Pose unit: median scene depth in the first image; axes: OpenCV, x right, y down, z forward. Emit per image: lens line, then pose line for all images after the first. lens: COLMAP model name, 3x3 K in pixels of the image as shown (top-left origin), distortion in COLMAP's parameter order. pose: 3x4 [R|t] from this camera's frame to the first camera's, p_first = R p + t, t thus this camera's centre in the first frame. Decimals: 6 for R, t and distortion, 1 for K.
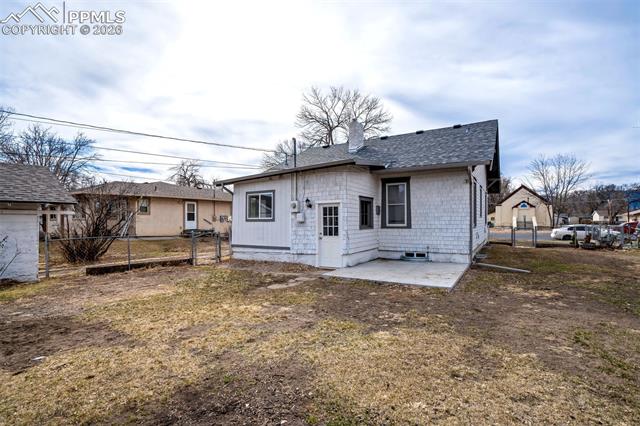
lens RADIAL K [[315.6, 0, 319.9], [0, 315.6, 218.9], [0, 0, 1]] dist [0.000532, 0.000133]
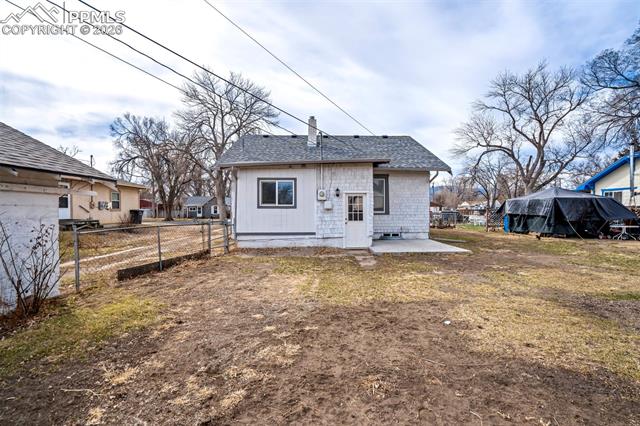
lens RADIAL K [[305.0, 0, 319.5], [0, 305.0, 208.3], [0, 0, 1]] dist [-0.016510, 0.002726]
pose [[0.832102, 0.007551, 0.554571, -0.644177], [-0.007310, 0.999970, -0.002647, 0.009669], [-0.554574, -0.001851, 0.832132, 0.120408]]
